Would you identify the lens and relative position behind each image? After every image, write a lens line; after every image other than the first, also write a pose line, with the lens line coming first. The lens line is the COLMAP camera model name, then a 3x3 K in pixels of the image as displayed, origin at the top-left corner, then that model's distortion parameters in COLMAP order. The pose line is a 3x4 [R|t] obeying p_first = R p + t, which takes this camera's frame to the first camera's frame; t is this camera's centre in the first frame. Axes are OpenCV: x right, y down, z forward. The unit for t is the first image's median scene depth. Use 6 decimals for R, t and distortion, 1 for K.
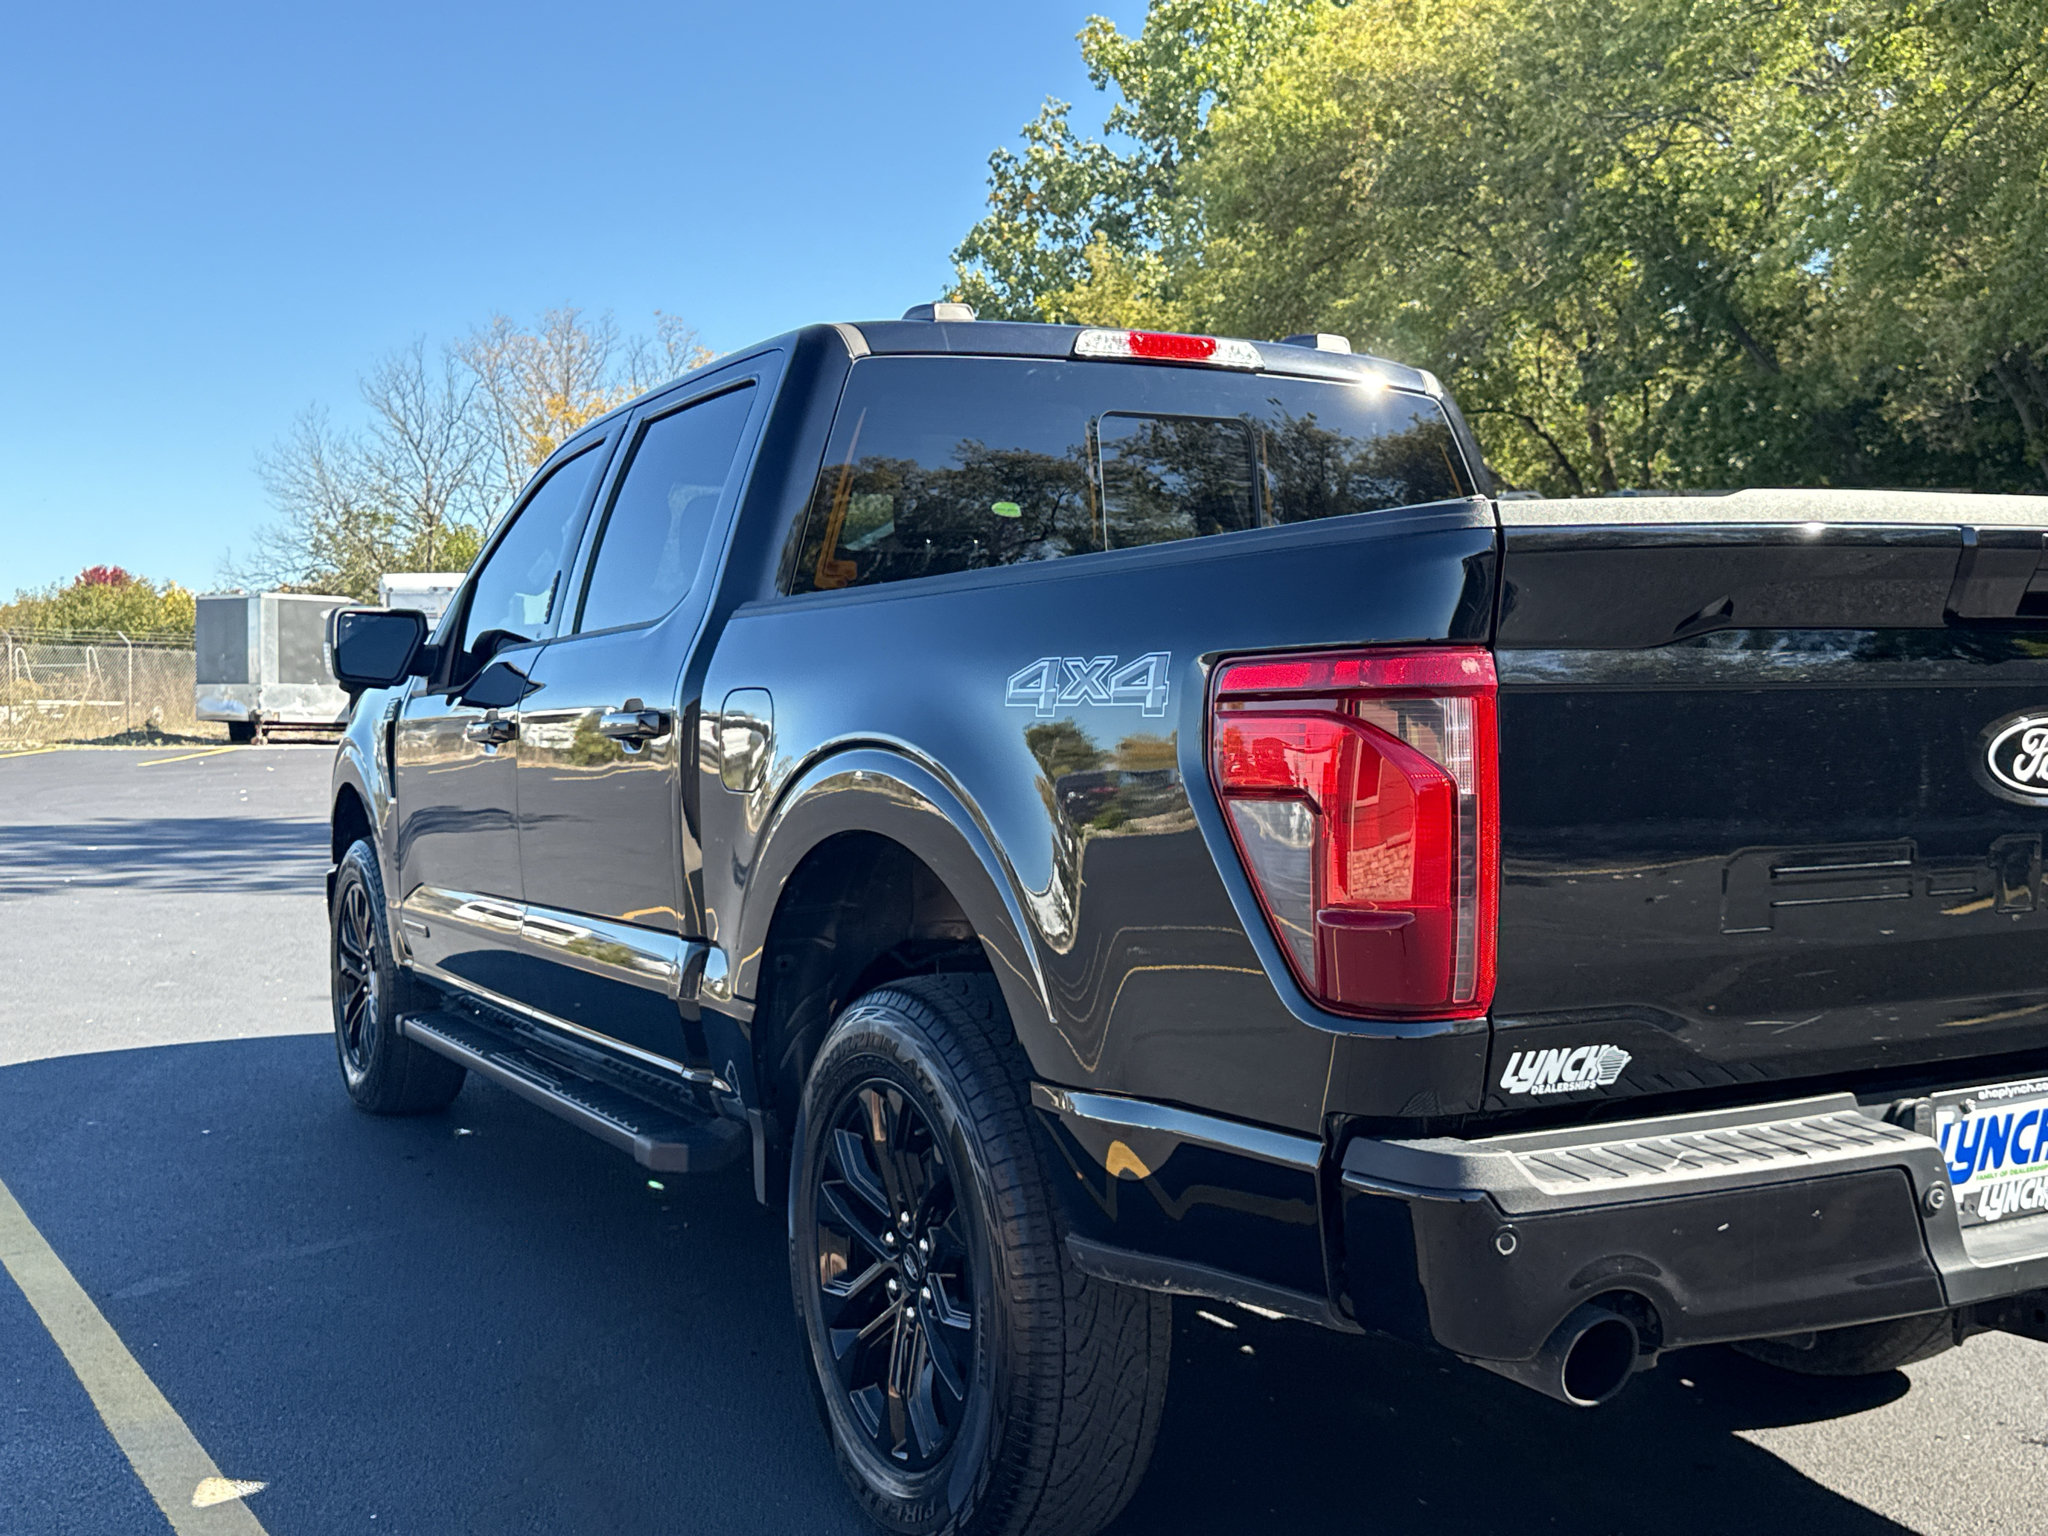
lens RADIAL K [[2123.1, 0, 1024.0], [0, 2123.1, 768.0], [0, 0, 1]] dist [0.167863, -0.320269]
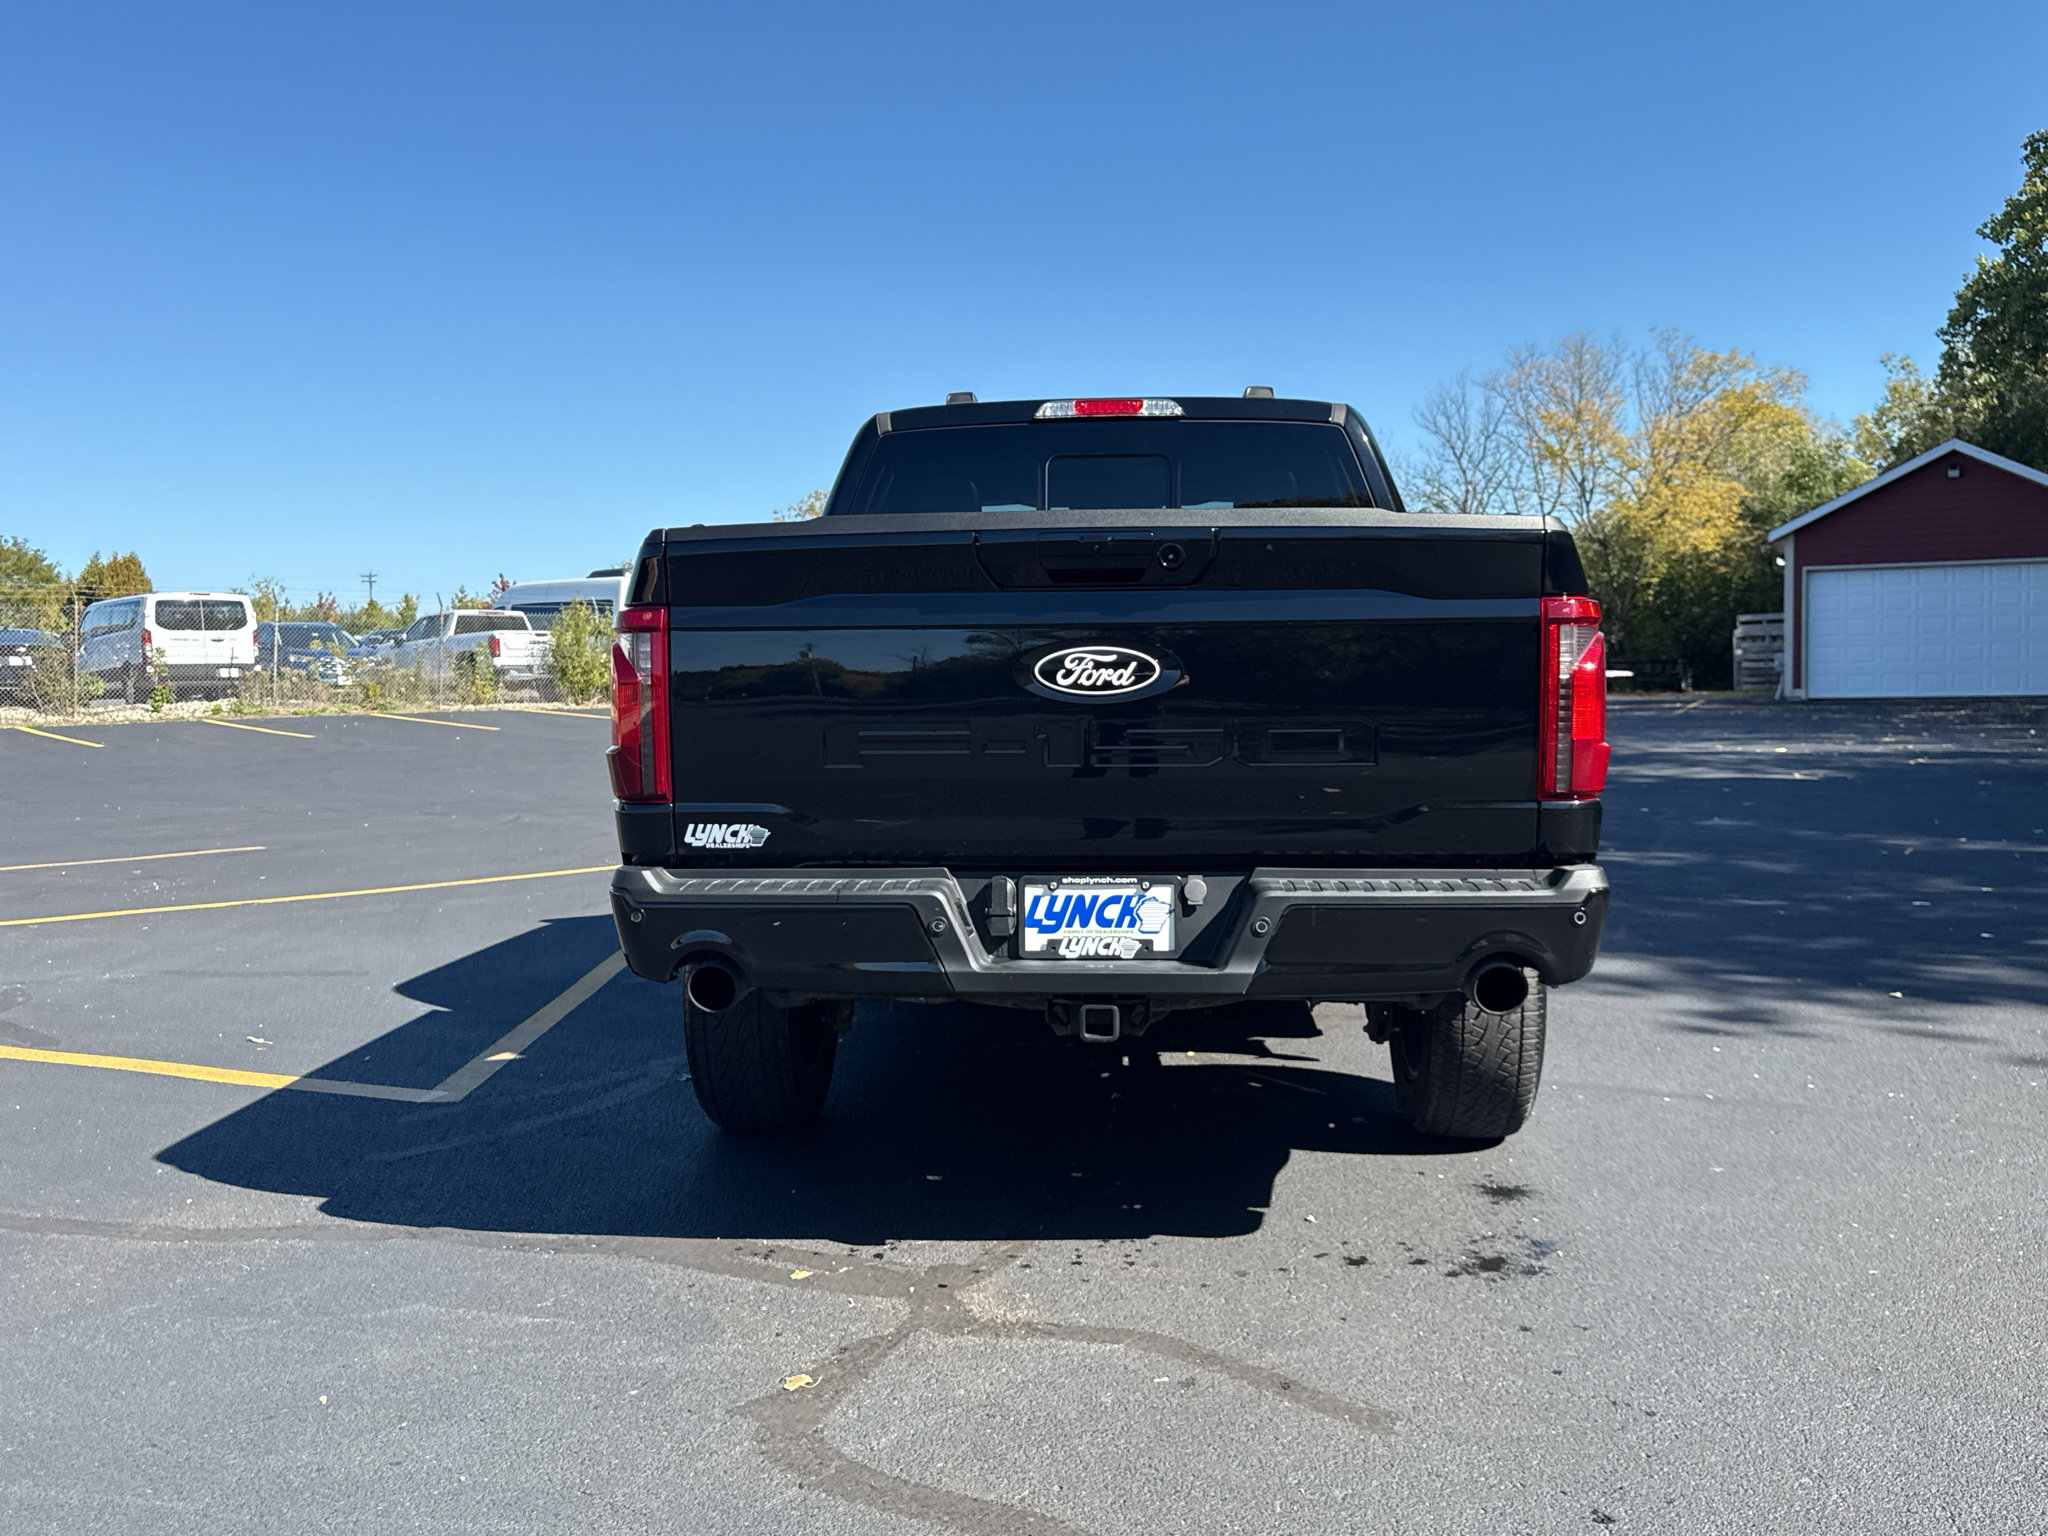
lens RADIAL K [[1757.2, 0, 1024.0], [0, 1757.2, 768.0], [0, 0, 1]] dist [0.199182, -0.388010]
pose [[0.849066, 0.032236, -0.527303, 1.099691], [-0.018562, 0.999341, 0.031205, 0.026193], [0.527961, -0.016708, 0.849104, -0.130811]]
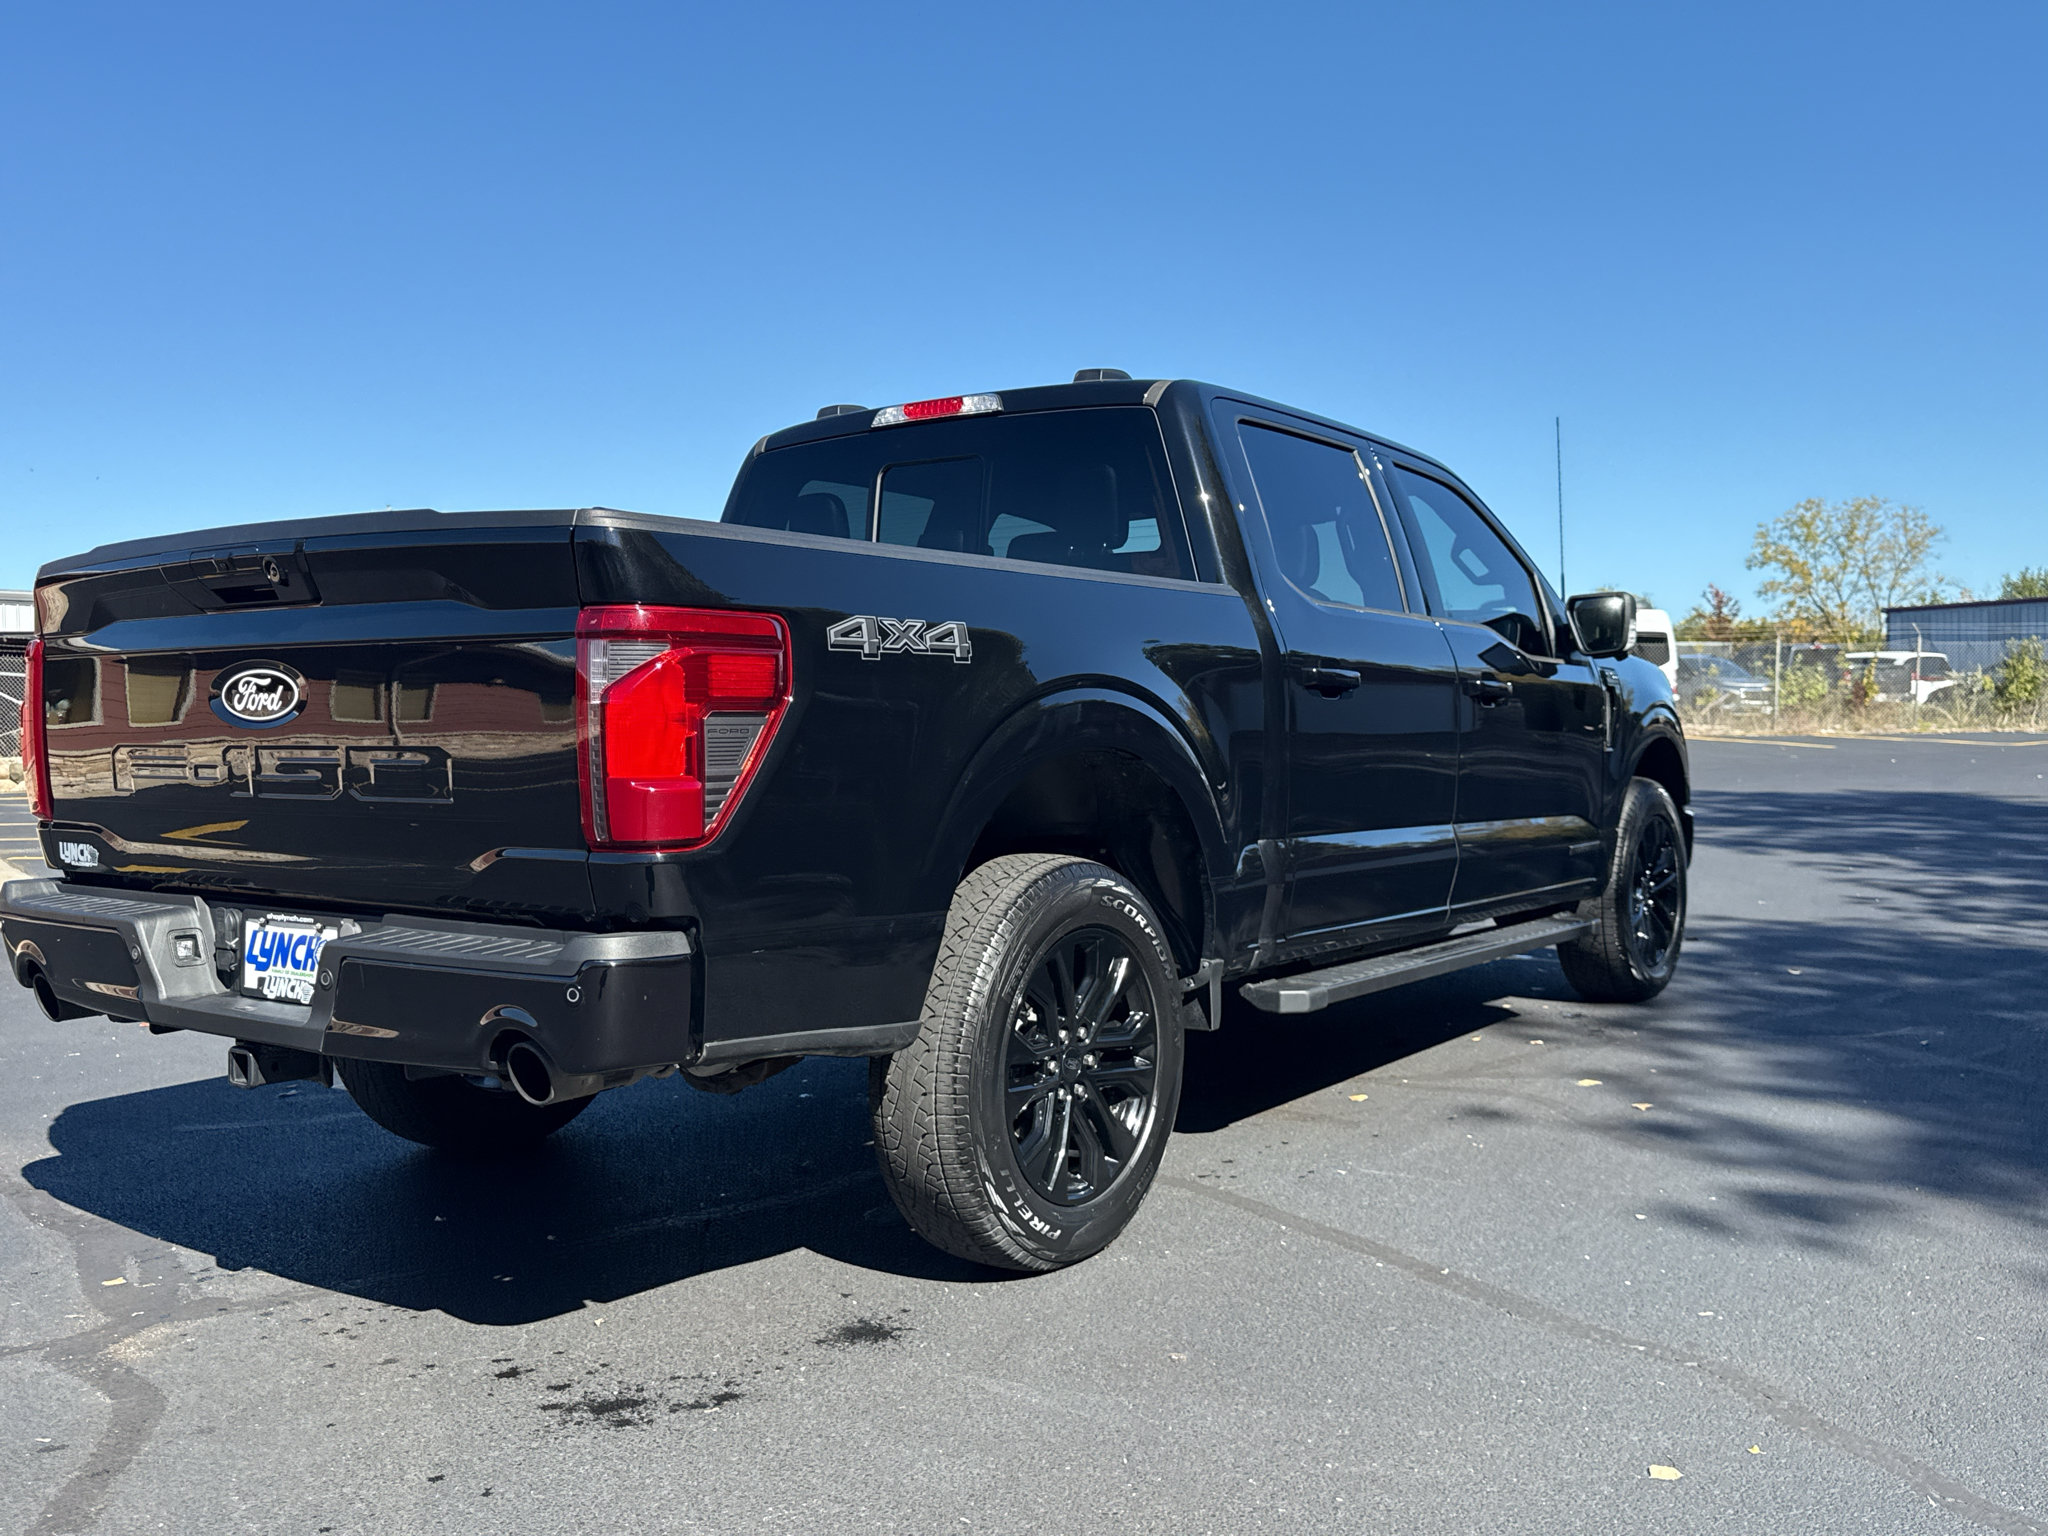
lens RADIAL K [[1767.4, 0, 1024.0], [0, 1767.4, 768.0], [0, 0, 1]] dist [0.074883, -0.103835]
pose [[0.436030, 0.032415, -0.899348, 1.799584], [-0.025673, 0.999392, 0.023573, 0.002145], [0.899566, 0.012811, 0.436597, 0.921761]]
